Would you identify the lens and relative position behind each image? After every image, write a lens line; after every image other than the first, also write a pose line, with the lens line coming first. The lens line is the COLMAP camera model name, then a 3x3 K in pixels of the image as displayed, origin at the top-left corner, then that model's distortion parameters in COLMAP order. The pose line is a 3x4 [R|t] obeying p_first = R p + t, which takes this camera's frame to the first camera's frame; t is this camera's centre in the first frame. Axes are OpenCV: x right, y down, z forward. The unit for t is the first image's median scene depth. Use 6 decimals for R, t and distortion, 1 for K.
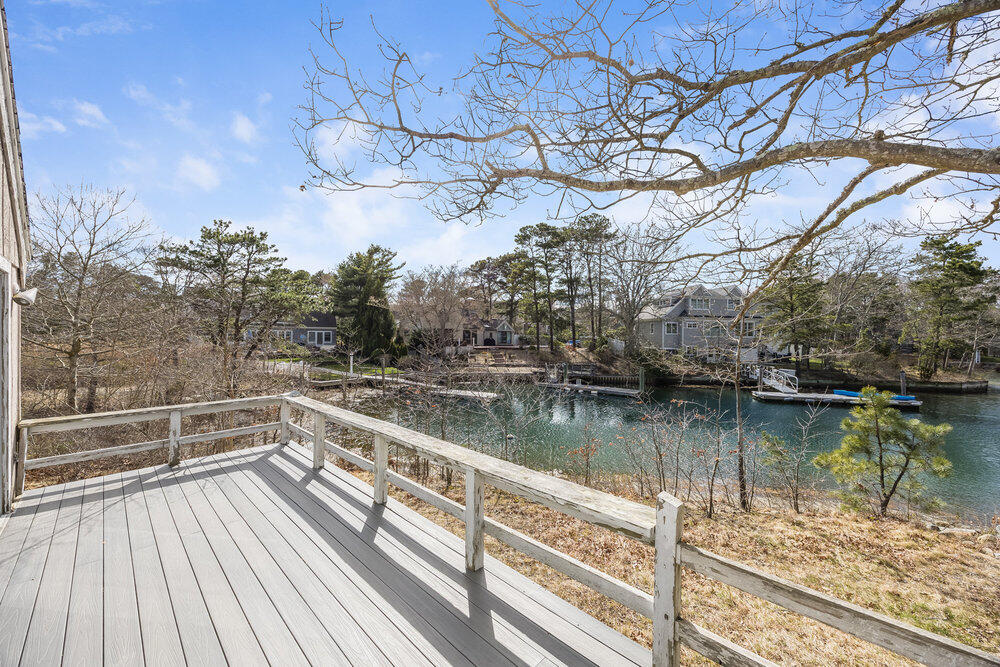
lens RADIAL K [[380.6, 0, 494.3], [0, 380.6, 339.4], [0, 0, 1]] dist [-0.002453, -0.000165]
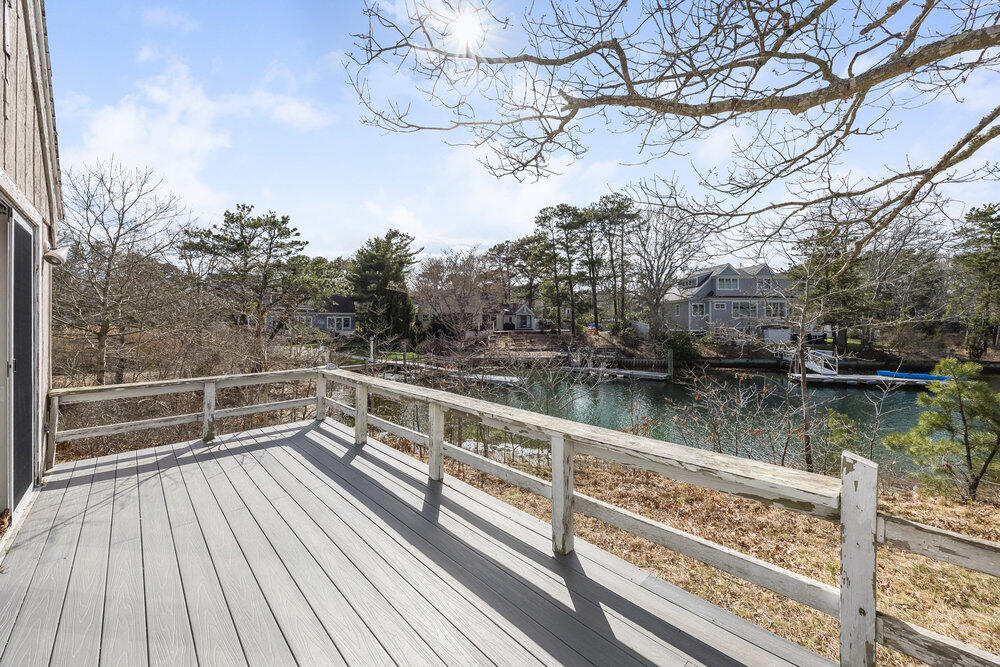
lens RADIAL K [[384.6, 0, 499.0], [0, 384.6, 321.0], [0, 0, 1]] dist [-0.005739, -0.000202]
pose [[0.999481, -0.010045, -0.030619, -0.019196], [0.009685, 0.999882, -0.011892, 0.010933], [0.030735, 0.011589, 0.999460, 0.015177]]
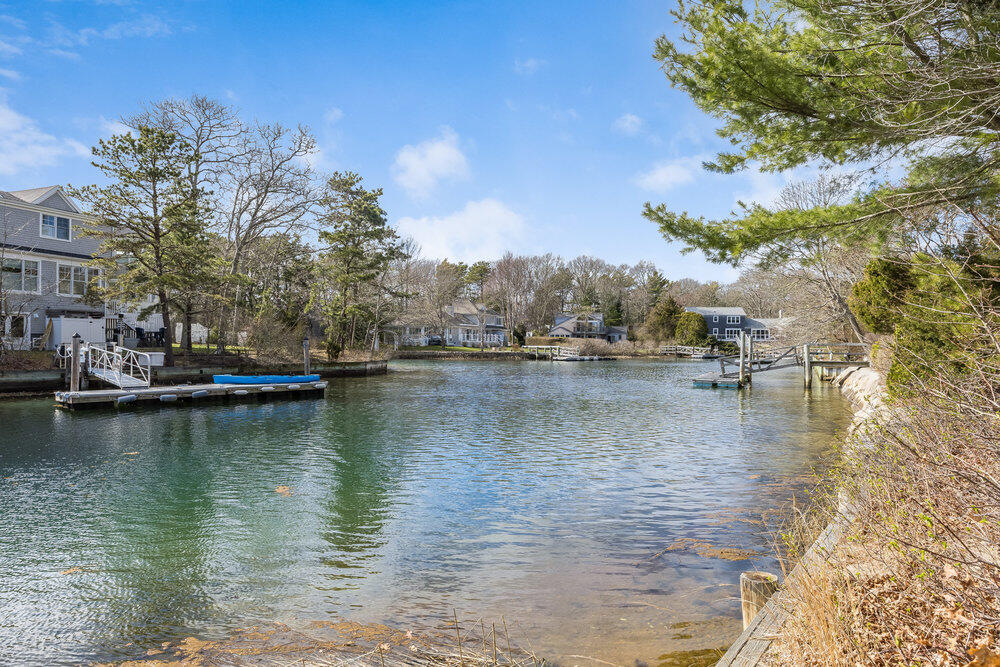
lens RADIAL K [[601.5, 0, 500.0], [0, 601.5, 348.7], [0, 0, 1]] dist [-0.007619, -0.000929]
pose [[0.442967, -0.010992, 0.896471, 0.350774], [0.007021, 0.999937, 0.008791, 0.101386], [-0.896511, 0.002400, 0.443016, 0.290953]]
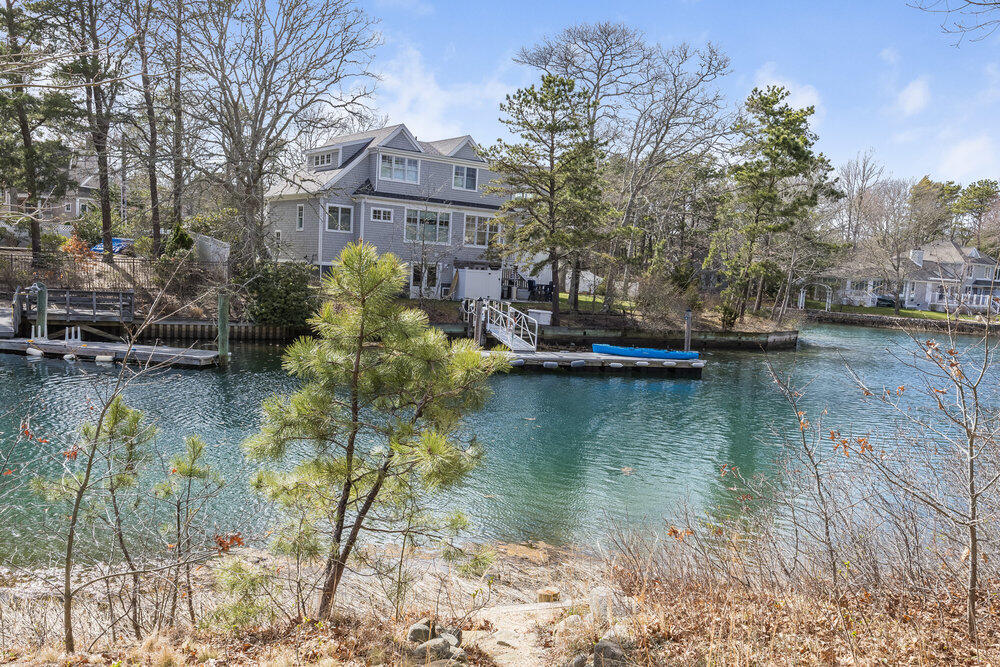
lens RADIAL K [[824.1, 0, 521.6], [0, 824.1, 378.5], [0, 0, 1]] dist [0.002951, 0.002475]
pose [[0.847541, -0.030658, 0.529844, 0.226441], [-0.043273, 0.991014, 0.126563, 0.044330], [-0.528963, -0.130196, 0.838598, 0.094953]]
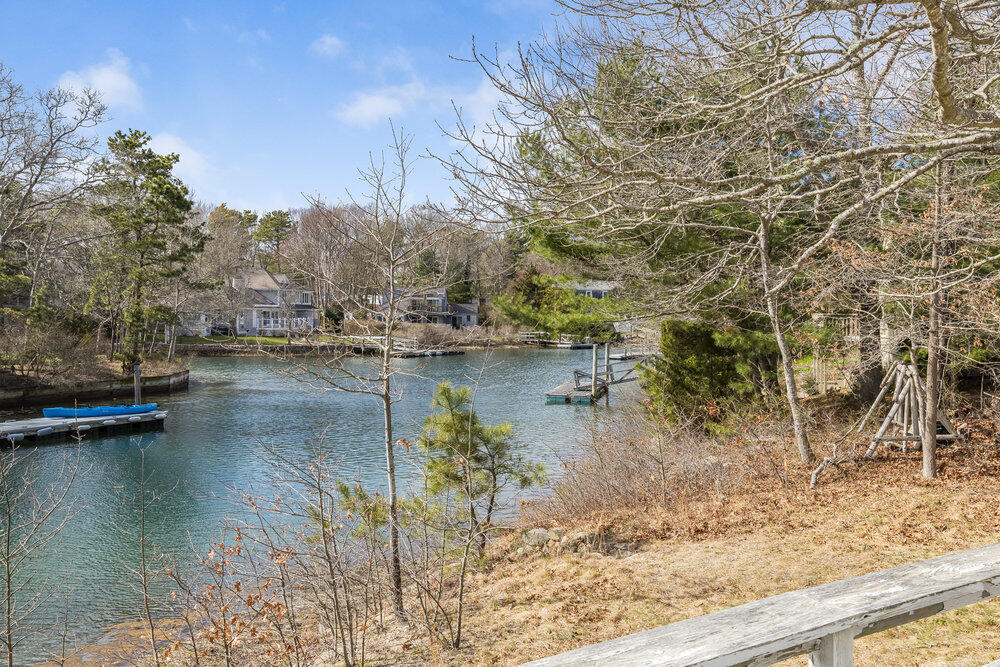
lens RADIAL K [[916.3, 0, 514.2], [0, 916.3, 330.6], [0, 0, 1]] dist [-0.003767, 0.009821]
pose [[0.207651, -0.028478, 0.977788, -0.165235], [0.002793, 0.999589, 0.028520, -0.002576], [-0.978199, -0.003191, 0.207645, 0.165831]]
